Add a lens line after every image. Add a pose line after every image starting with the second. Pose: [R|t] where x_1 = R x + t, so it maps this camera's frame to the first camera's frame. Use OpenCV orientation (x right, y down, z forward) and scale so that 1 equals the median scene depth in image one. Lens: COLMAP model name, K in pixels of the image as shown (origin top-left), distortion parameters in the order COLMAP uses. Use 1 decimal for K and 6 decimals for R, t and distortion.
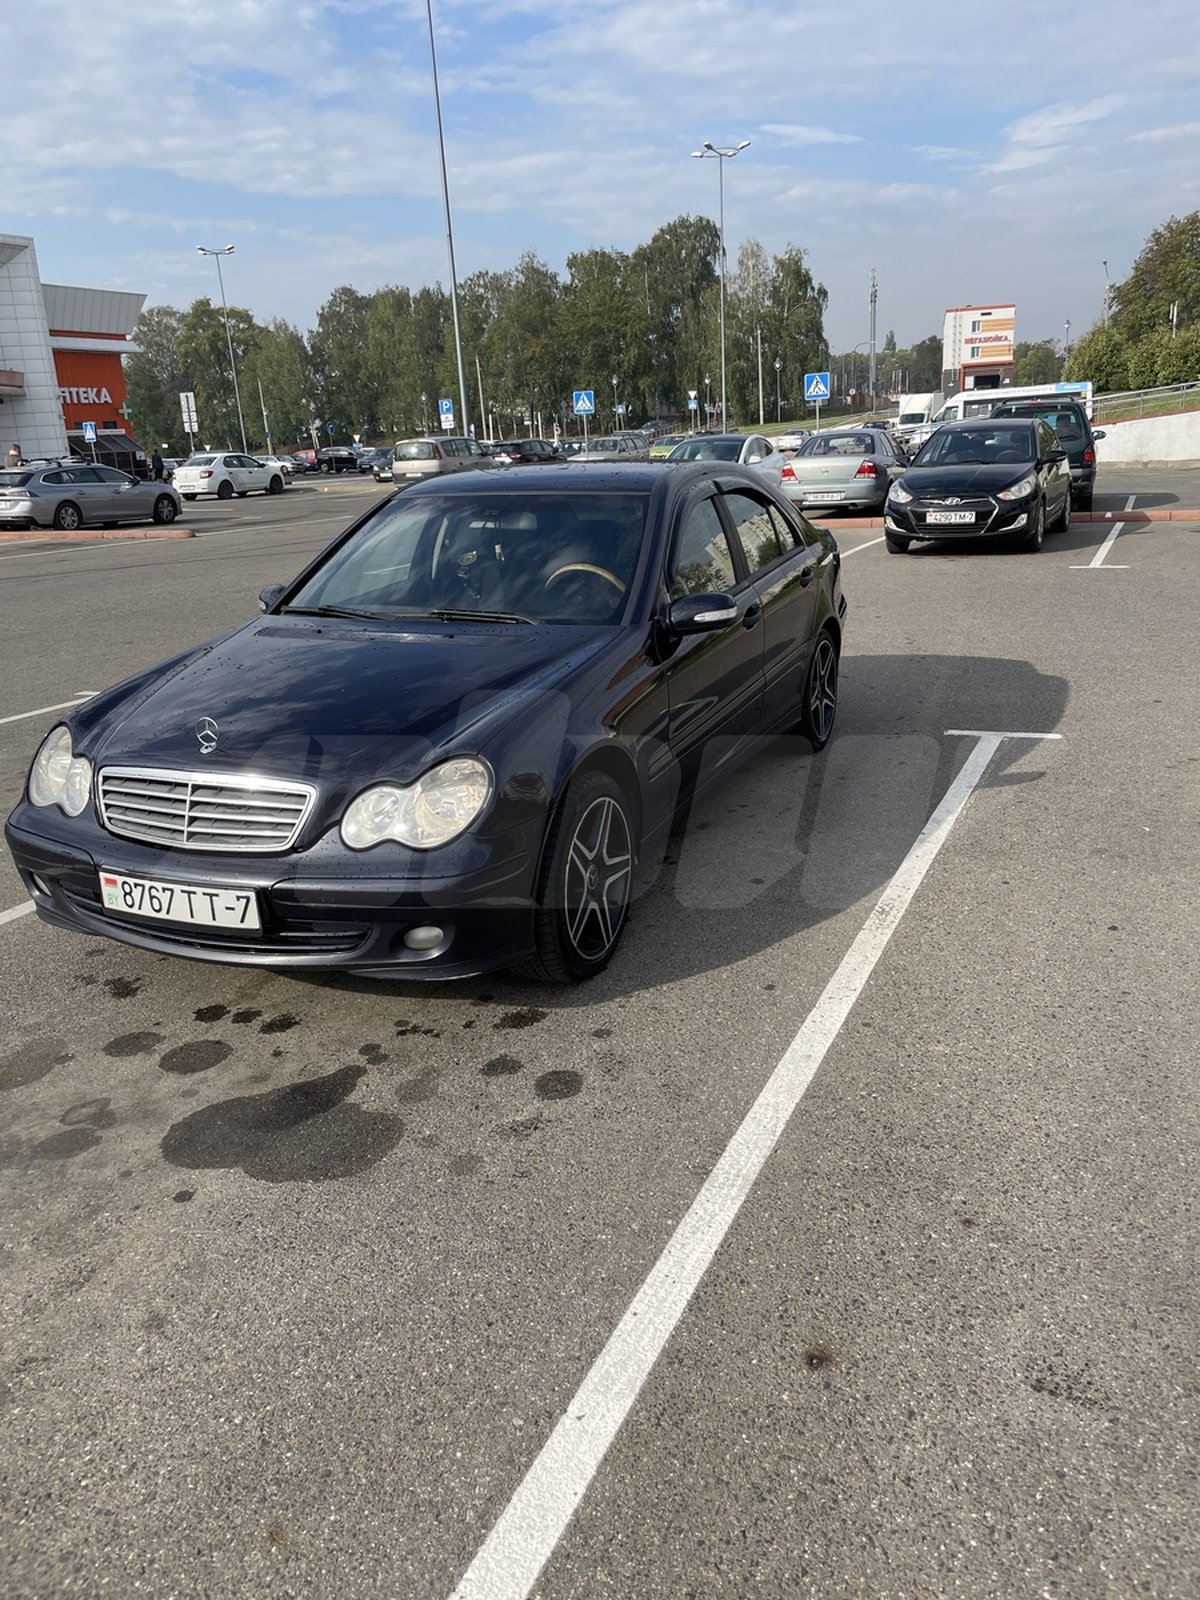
lens RADIAL K [[1185.2, 0, 602.4], [0, 1185.2, 802.7], [0, 0, 1]] dist [0.020579, -0.036608]
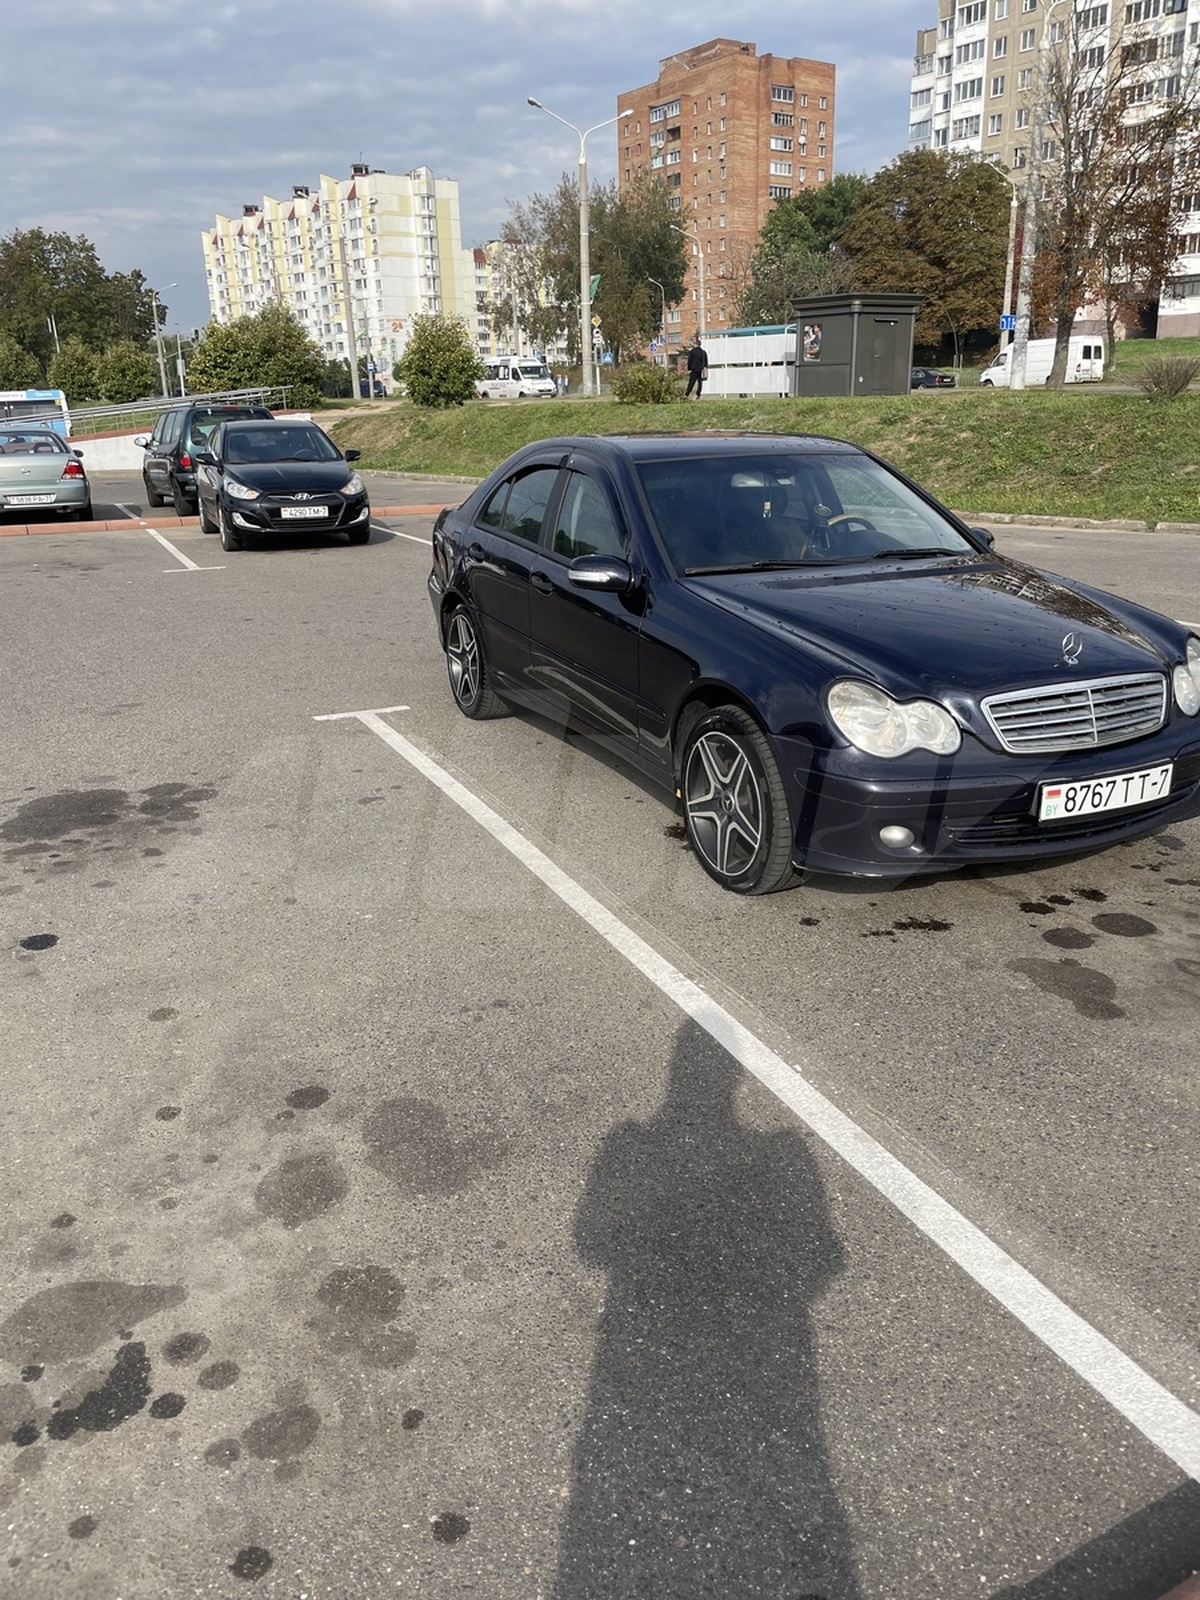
lens RADIAL K [[1185.2, 0, 607.4], [0, 1185.2, 797.0], [0, 0, 1]] dist [0.020579, -0.036608]
pose [[0.671287, -0.191606, 0.716004, -1.375874], [0.201514, 0.976801, 0.072469, -0.084822], [-0.713279, 0.095637, 0.694325, 0.509205]]
